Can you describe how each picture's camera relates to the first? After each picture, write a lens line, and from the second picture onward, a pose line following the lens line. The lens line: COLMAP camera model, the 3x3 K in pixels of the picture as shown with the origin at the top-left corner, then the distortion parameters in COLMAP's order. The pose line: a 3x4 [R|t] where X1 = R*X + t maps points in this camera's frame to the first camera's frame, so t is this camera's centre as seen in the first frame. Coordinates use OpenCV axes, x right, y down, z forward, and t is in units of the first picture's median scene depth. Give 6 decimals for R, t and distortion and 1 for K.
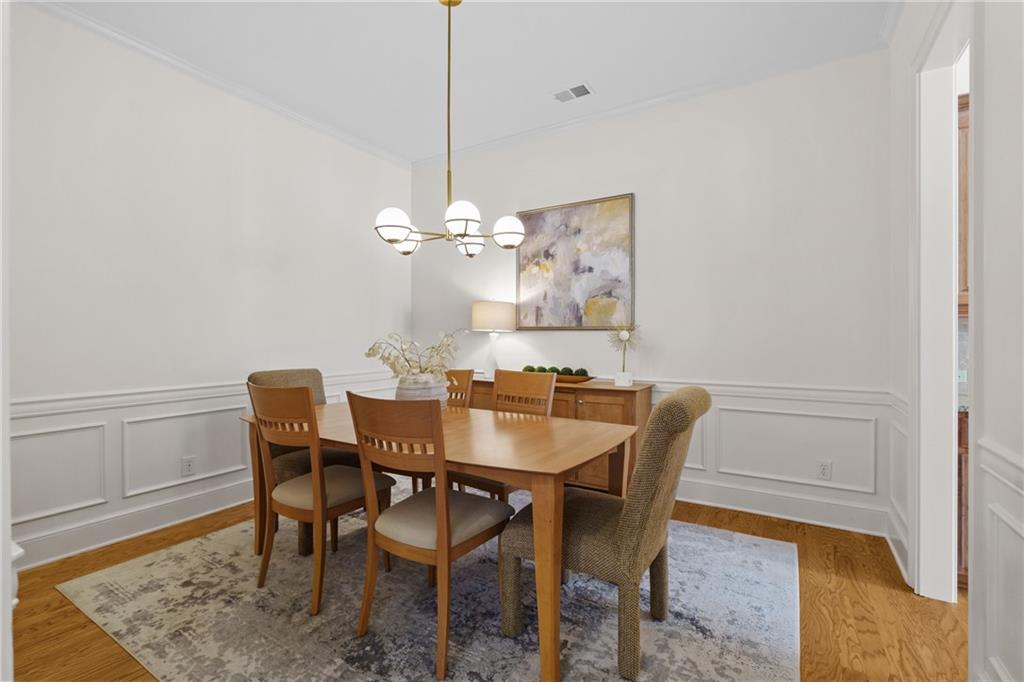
lens RADIAL K [[457.6, 0, 522.2], [0, 457.6, 335.9], [0, 0, 1]] dist [-0.005333, 0.001282]
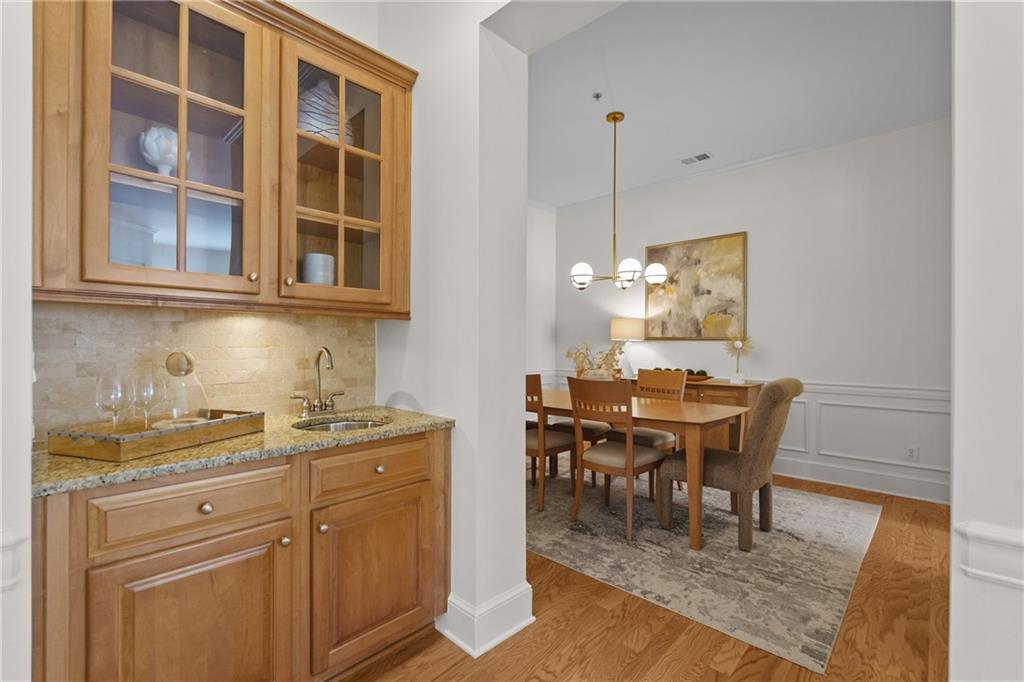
lens RADIAL K [[457.6, 0, 517.6], [0, 457.6, 342.1], [0, 0, 1]] dist [-0.005333, 0.001282]
pose [[0.976951, 0.003991, -0.213426, -0.118135], [-0.004697, 0.999985, -0.002801, -0.001619], [0.213411, 0.003739, 0.976955, -0.421673]]
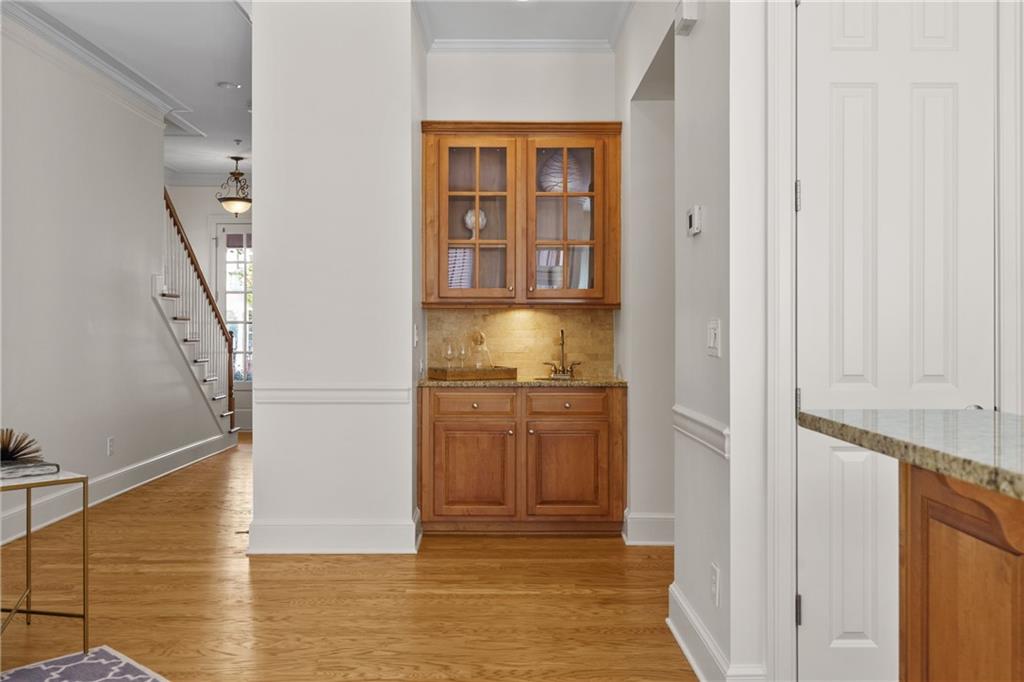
lens RADIAL K [[886.2, 0, 508.2], [0, 886.2, 337.6], [0, 0, 1]] dist [0.010585, -0.001443]
pose [[0.510975, 0.006151, -0.859574, 0.979651], [-0.001863, 0.999980, 0.006048, 0.010036], [0.859594, -0.001489, 0.510976, -0.874409]]
